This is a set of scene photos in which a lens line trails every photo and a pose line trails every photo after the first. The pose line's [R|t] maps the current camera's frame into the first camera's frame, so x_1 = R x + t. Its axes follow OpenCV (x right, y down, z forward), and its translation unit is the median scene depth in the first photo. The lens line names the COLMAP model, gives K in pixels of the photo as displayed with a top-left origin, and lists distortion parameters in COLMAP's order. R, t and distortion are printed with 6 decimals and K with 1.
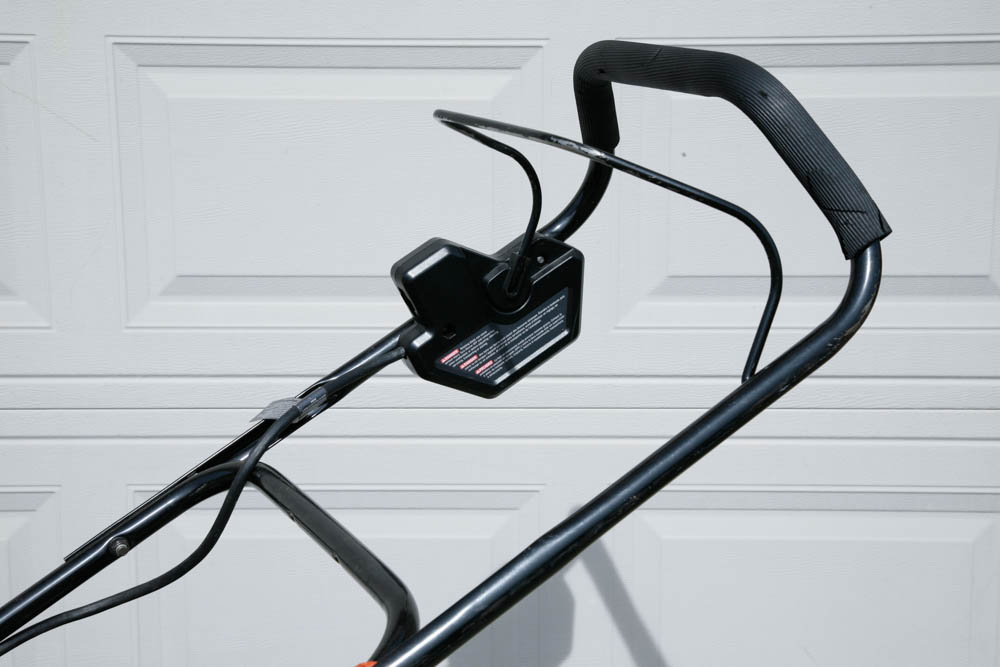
lens RADIAL K [[1699.1, 0, 499.4], [0, 1699.1, 333.6], [0, 0, 1]] dist [0.060402, 0.000000]
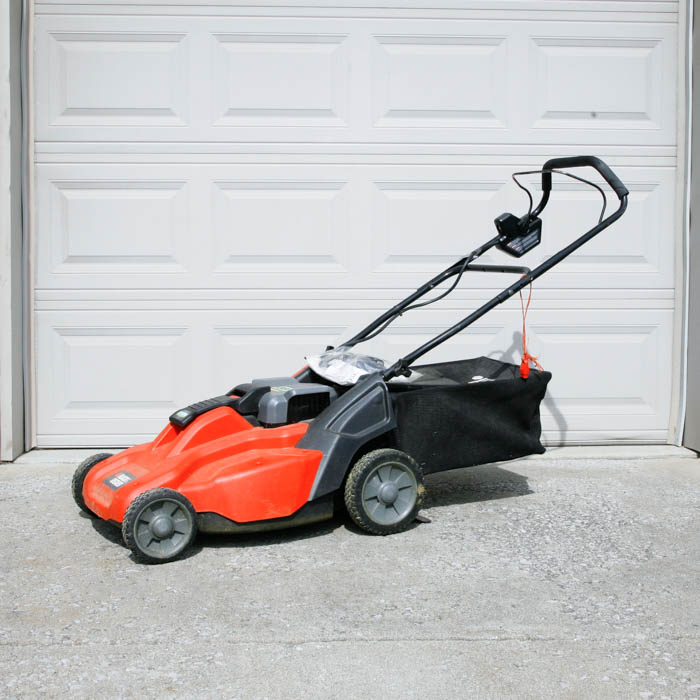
lens RADIAL K [[1102.7, 0, 351.5], [0, 1102.7, 349.3], [0, 0, 1]] dist [-0.026275, 0.000000]
pose [[0.998894, -0.005653, 0.046673, -0.495260], [0.011861, 0.990935, -0.133819, 0.568438], [-0.045493, 0.134224, 0.989906, -1.370629]]
